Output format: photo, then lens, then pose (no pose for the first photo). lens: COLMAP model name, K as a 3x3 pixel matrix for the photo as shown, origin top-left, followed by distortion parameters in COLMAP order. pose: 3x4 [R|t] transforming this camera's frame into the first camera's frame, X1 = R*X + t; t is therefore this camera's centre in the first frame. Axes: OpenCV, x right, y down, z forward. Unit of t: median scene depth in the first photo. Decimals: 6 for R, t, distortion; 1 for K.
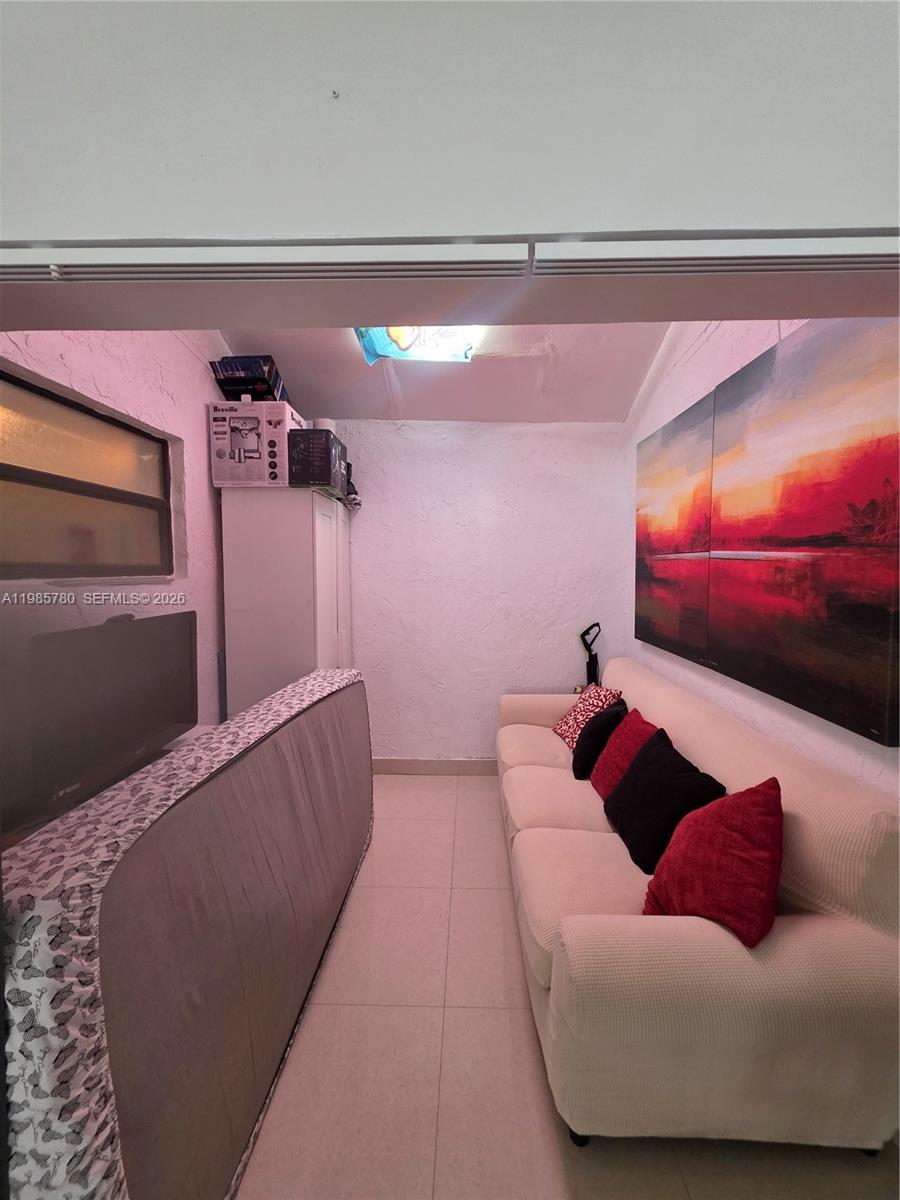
lens RADIAL K [[477.8, 0, 454.5], [0, 477.8, 600.2], [0, 0, 1]] dist [0.001044, 0.000015]
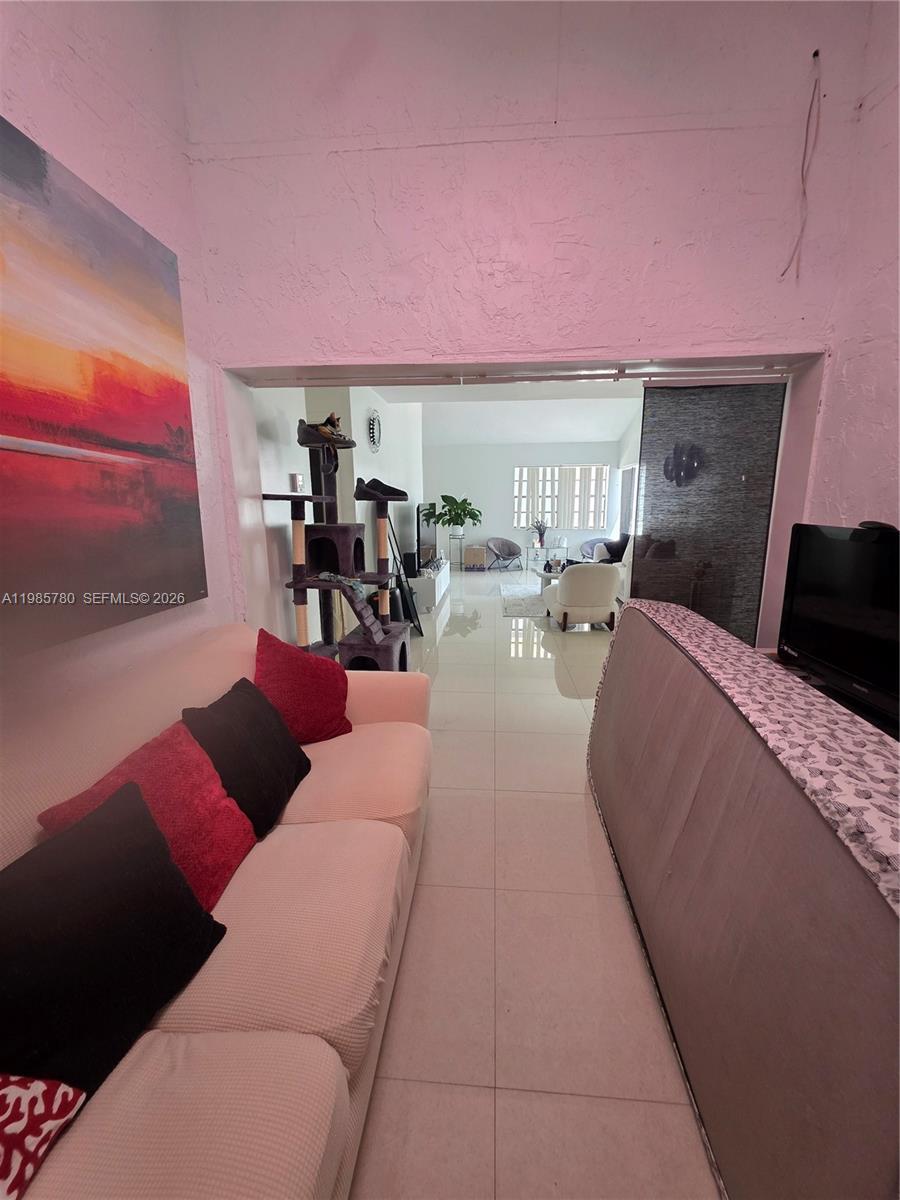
lens RADIAL K [[477.8, 0, 454.6], [0, 477.8, 596.7], [0, 0, 1]] dist [0.001044, 0.000015]
pose [[-0.999018, -0.002674, 0.044221, 0.024831], [0.009221, 0.963761, 0.266607, -0.080087], [-0.043332, 0.266753, -0.962790, 1.963770]]
